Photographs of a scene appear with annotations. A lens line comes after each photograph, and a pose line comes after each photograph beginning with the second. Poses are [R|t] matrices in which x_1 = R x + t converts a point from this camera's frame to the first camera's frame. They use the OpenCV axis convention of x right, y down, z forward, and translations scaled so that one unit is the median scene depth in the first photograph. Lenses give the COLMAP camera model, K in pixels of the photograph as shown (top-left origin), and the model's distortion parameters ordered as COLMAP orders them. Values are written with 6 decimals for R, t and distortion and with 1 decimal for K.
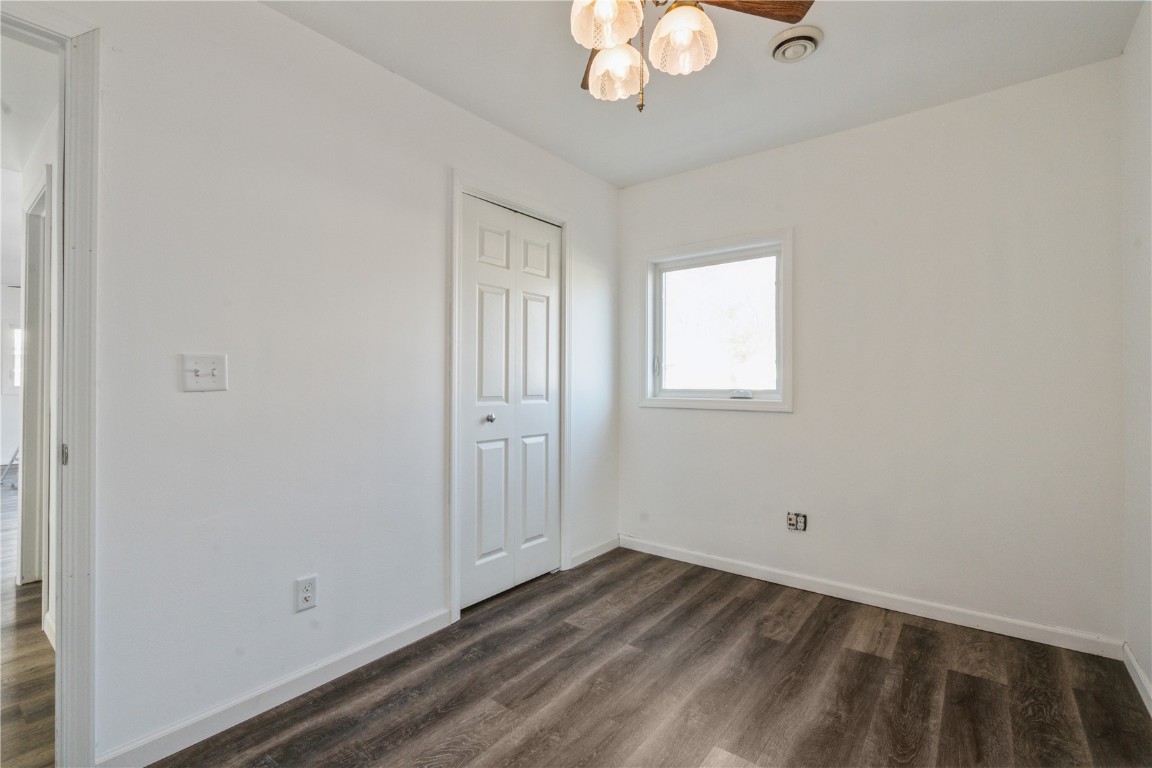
lens RADIAL K [[521.6, 0, 577.7], [0, 521.6, 383.0], [0, 0, 1]] dist [0.003420, 0.001329]
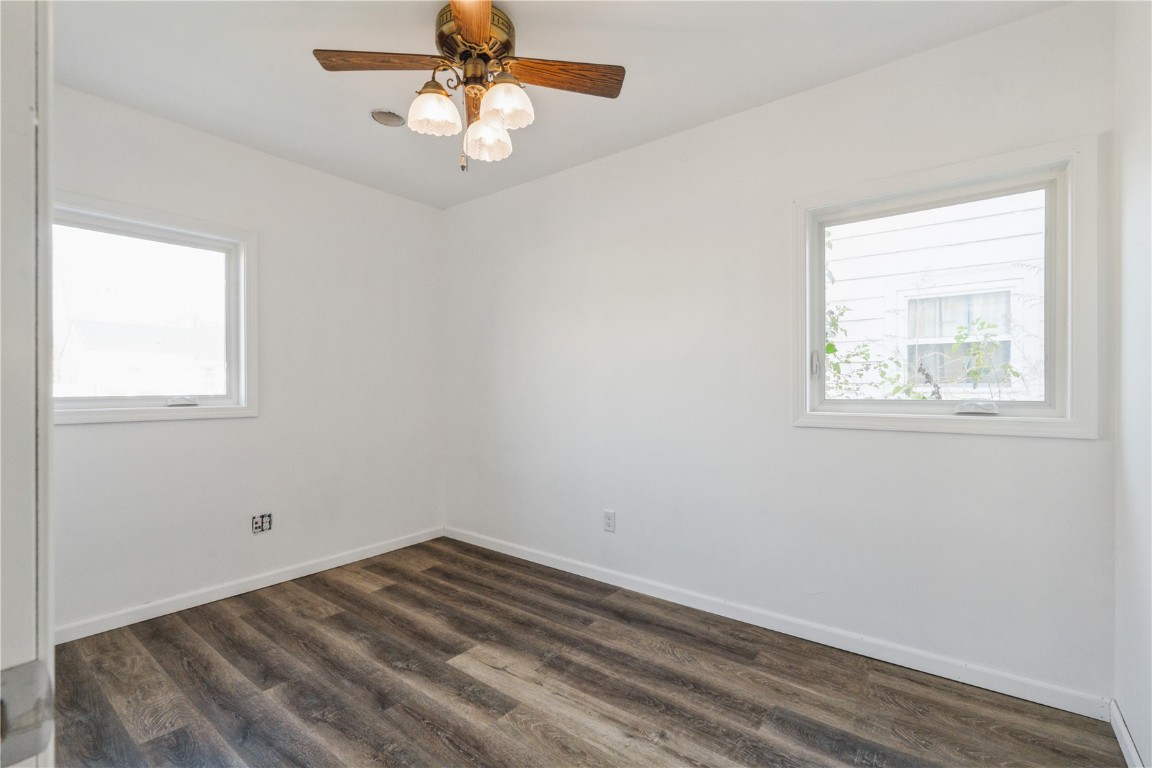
lens RADIAL K [[521.6, 0, 575.1], [0, 521.6, 389.1], [0, 0, 1]] dist [0.003420, 0.001329]
pose [[0.008137, -0.002885, 0.999963, -0.771511], [0.001899, 0.999994, 0.002869, 0.000980], [-0.999965, 0.001875, 0.008143, 0.484431]]
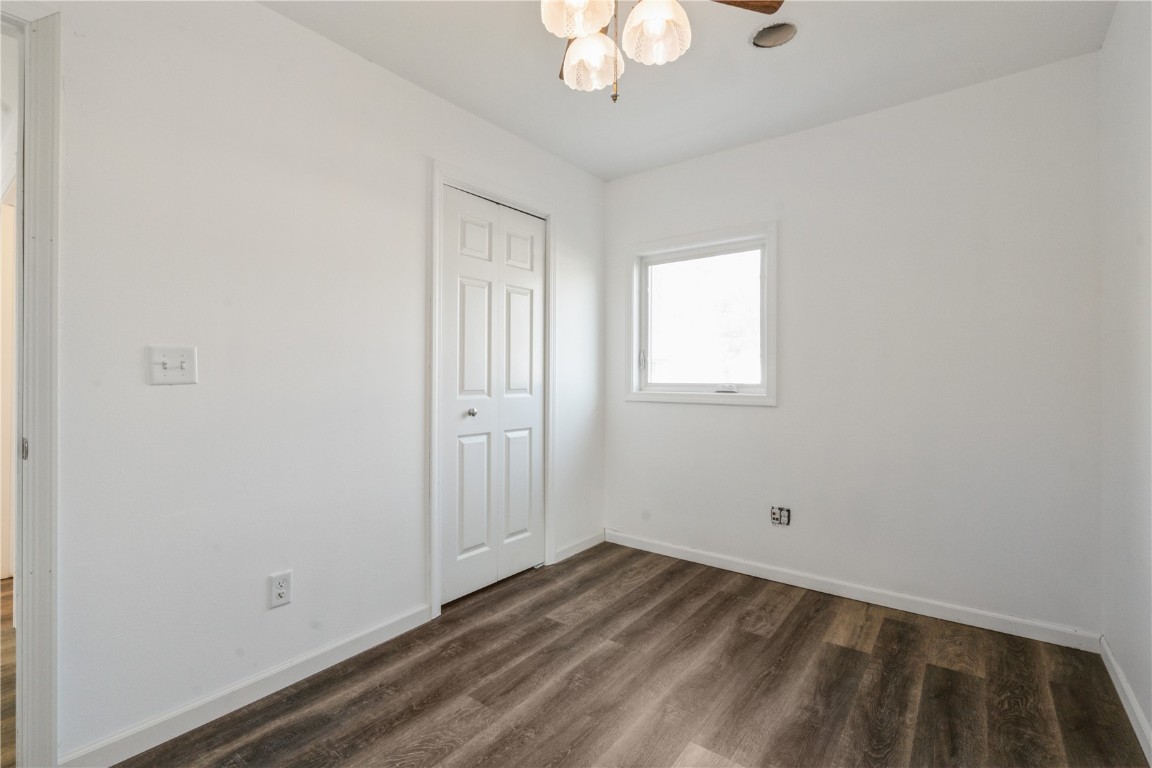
lens RADIAL K [[521.6, 0, 577.9], [0, 521.6, 378.4], [0, 0, 1]] dist [0.003420, 0.001329]
pose [[0.999946, 0.001238, 0.010307, 0.027258], [-0.001265, 0.999996, 0.002556, 0.000756], [-0.010303, -0.002569, 0.999944, 0.007268]]
